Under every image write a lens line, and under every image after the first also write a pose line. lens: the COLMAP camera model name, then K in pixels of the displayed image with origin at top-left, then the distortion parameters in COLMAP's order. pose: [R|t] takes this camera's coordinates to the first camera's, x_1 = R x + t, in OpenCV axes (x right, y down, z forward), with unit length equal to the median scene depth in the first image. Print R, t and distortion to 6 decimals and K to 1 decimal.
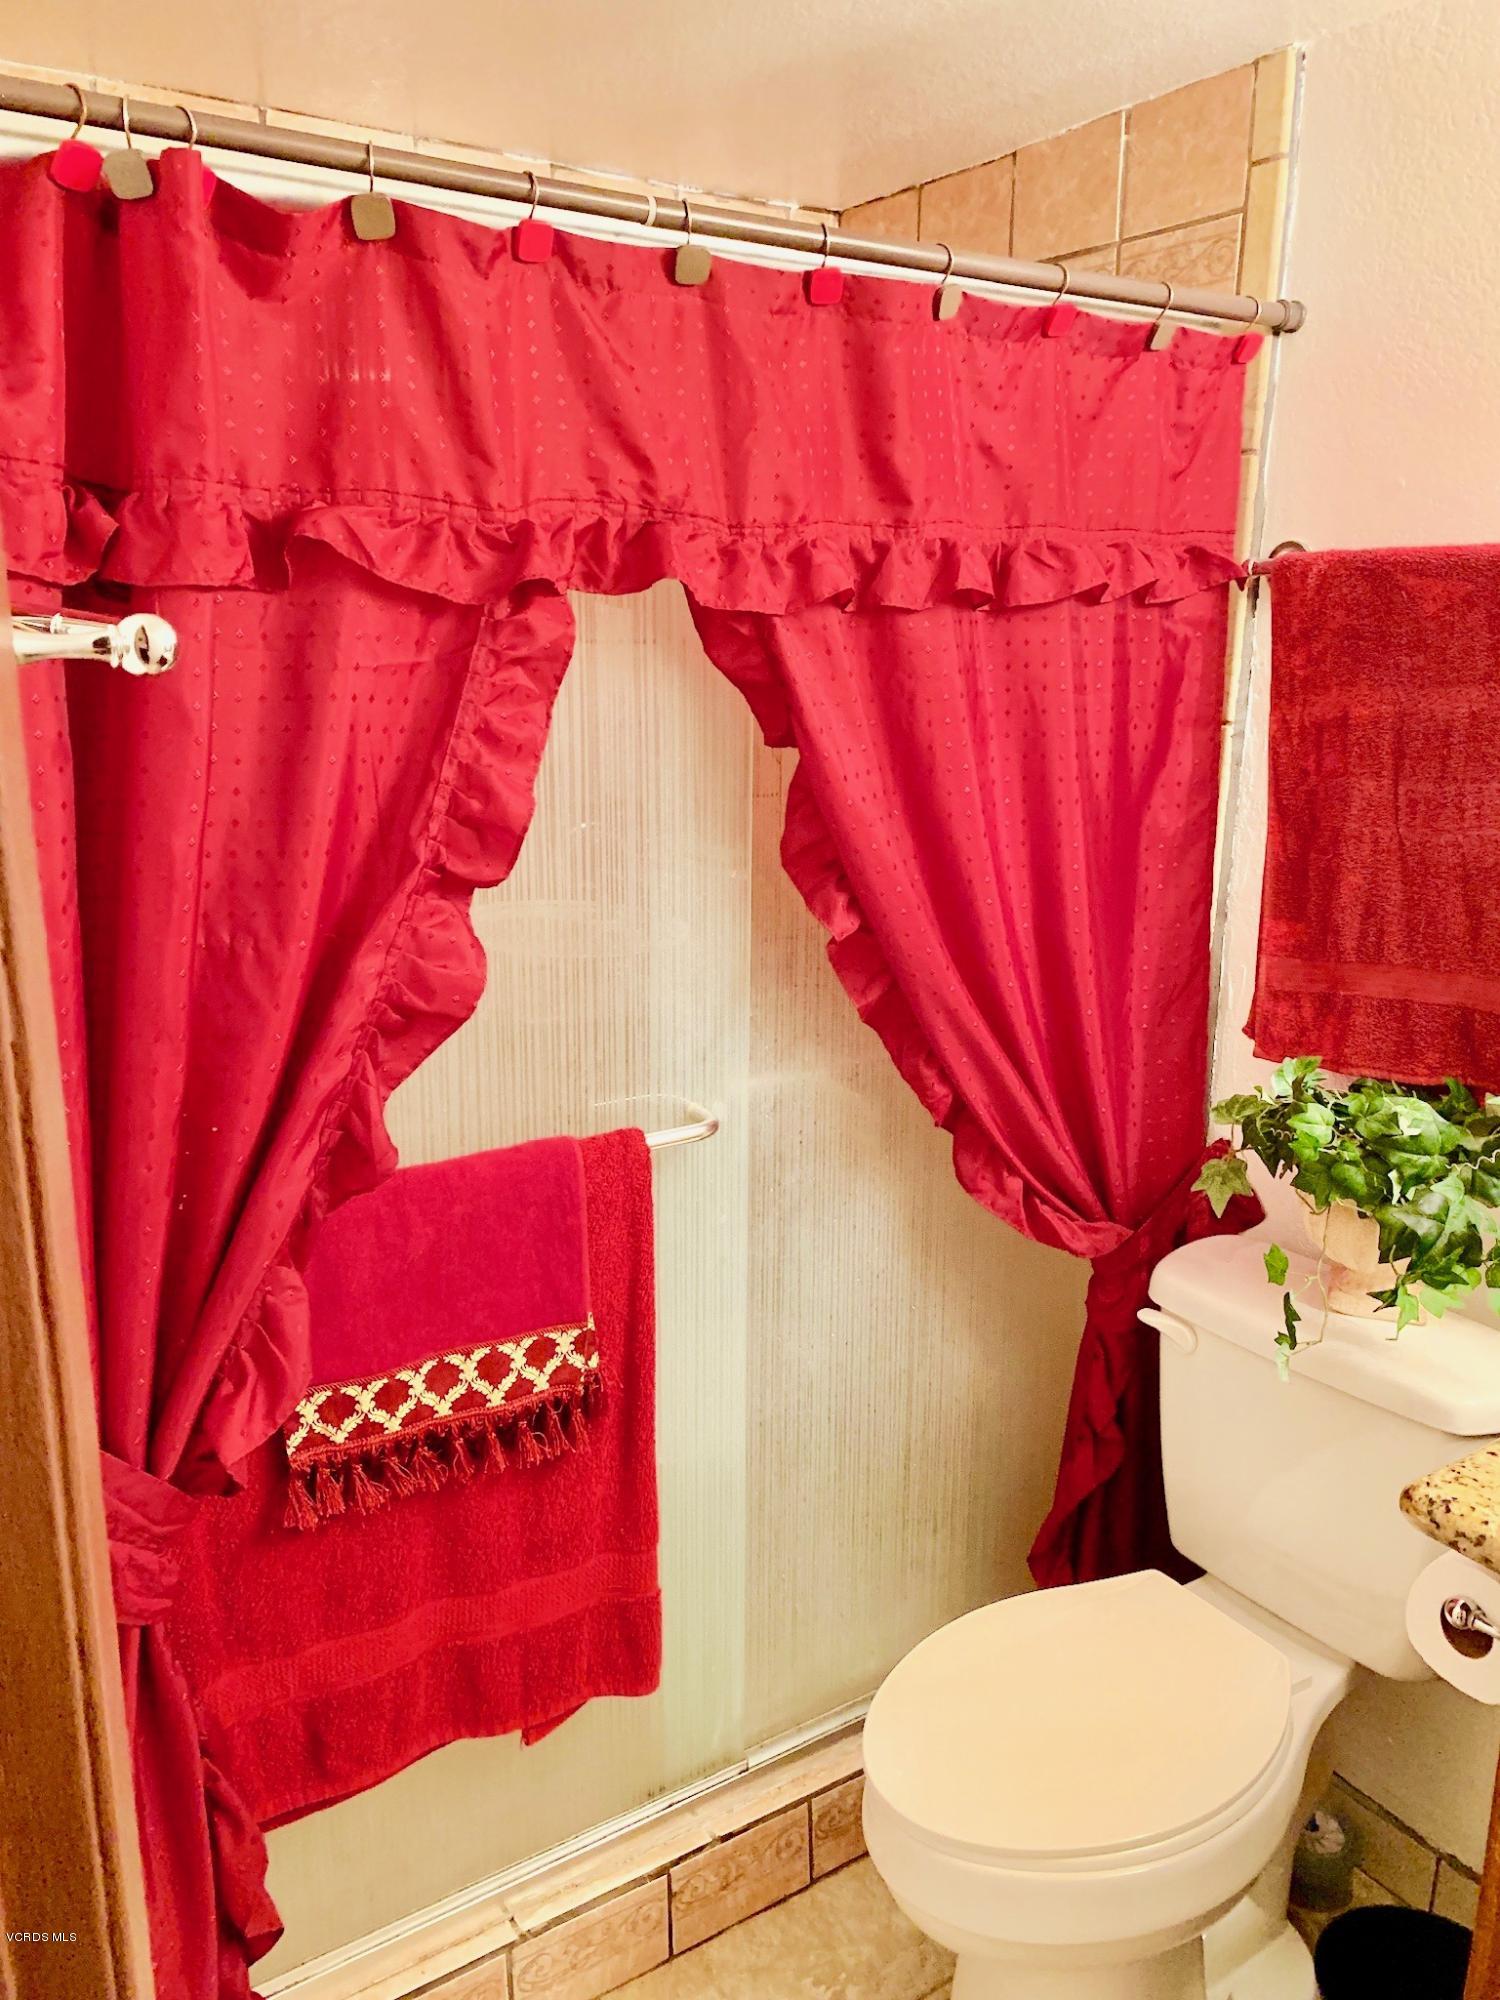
lens RADIAL K [[1471.4, 0, 750.0], [0, 1471.4, 1000.0], [0, 0, 1]] dist [0.011001, -0.012264]
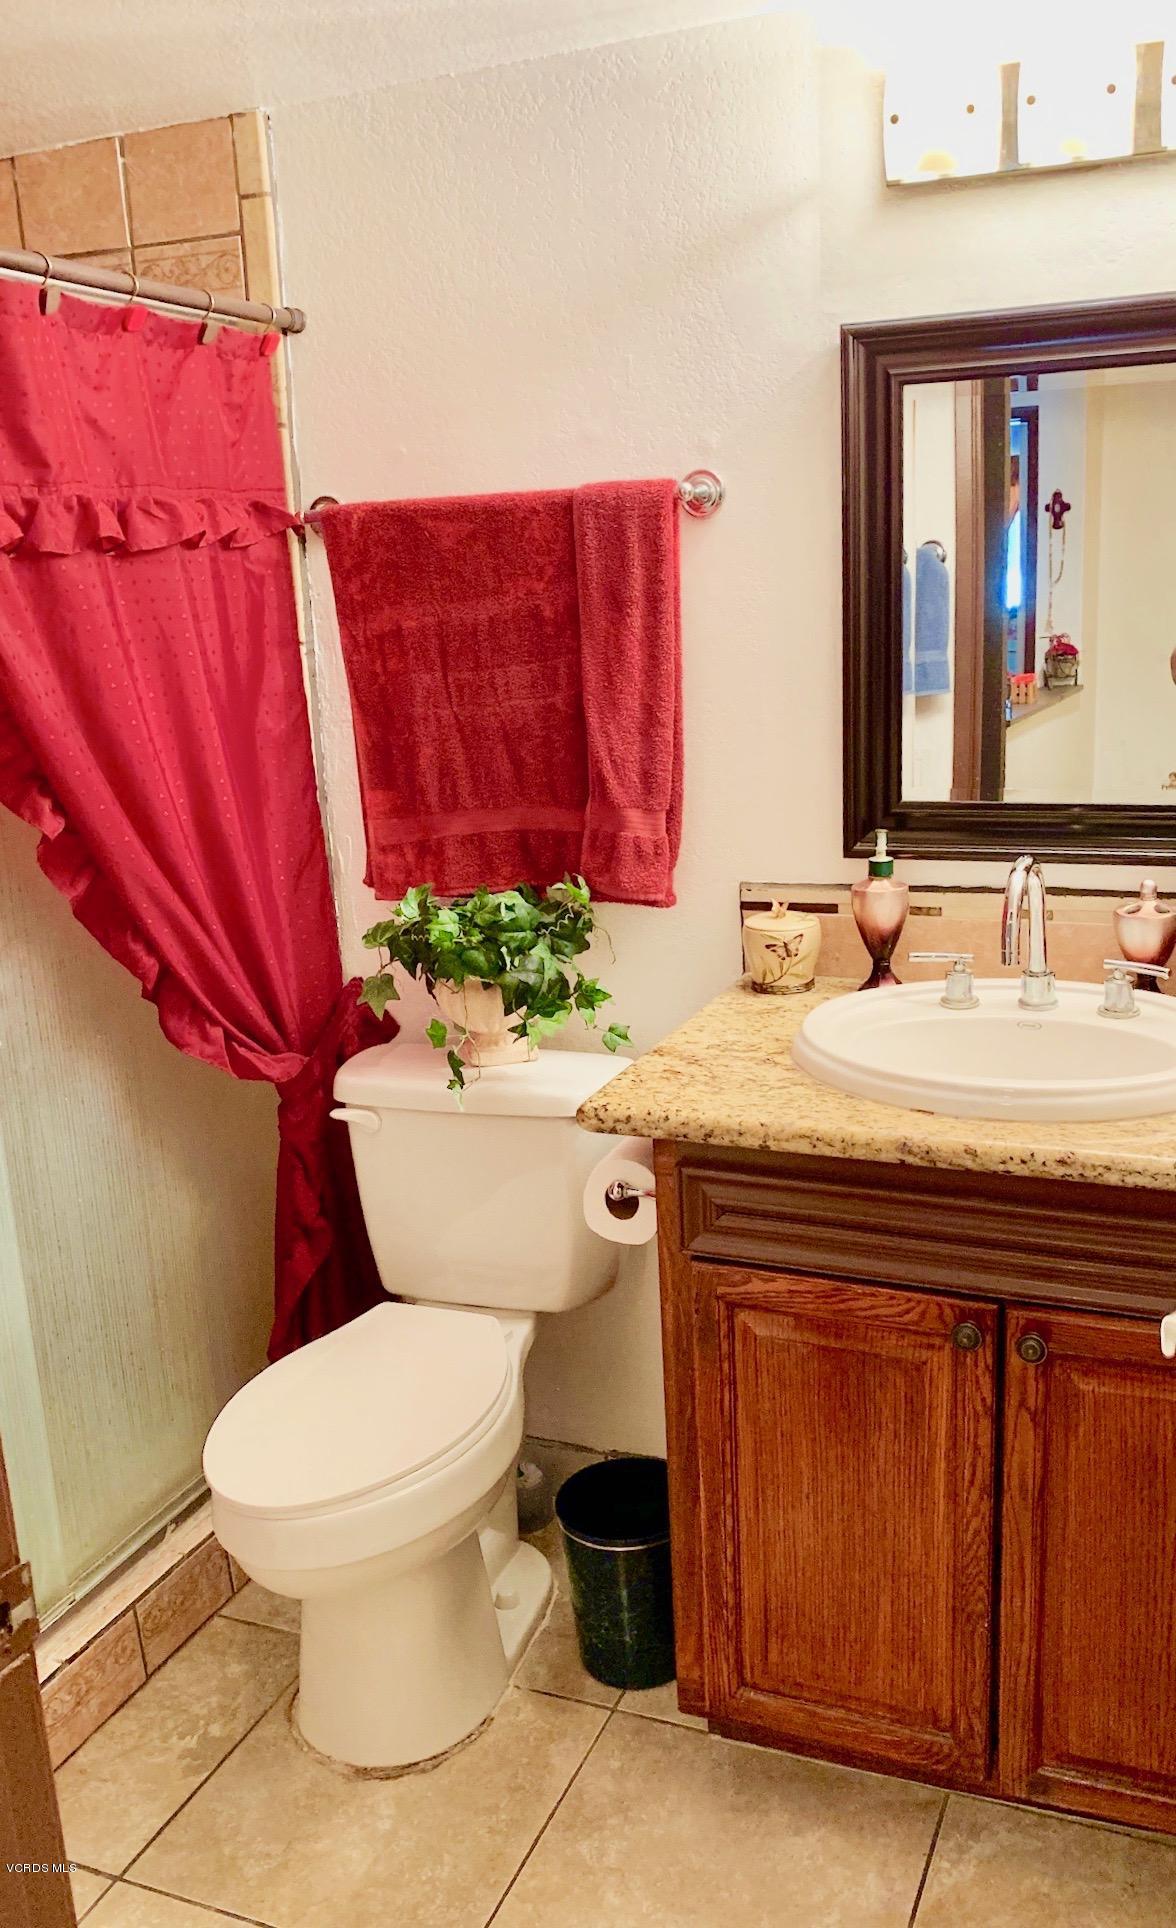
lens RADIAL K [[1468.7, 0, 588.0], [0, 1468.7, 964.0], [0, 0, 1]] dist [-0.037610, 0.001968]
pose [[0.835357, -0.172205, 0.522038, -0.183835], [0.171654, 0.983894, 0.049880, 0.064133], [-0.522220, 0.047943, 0.851462, -0.179436]]
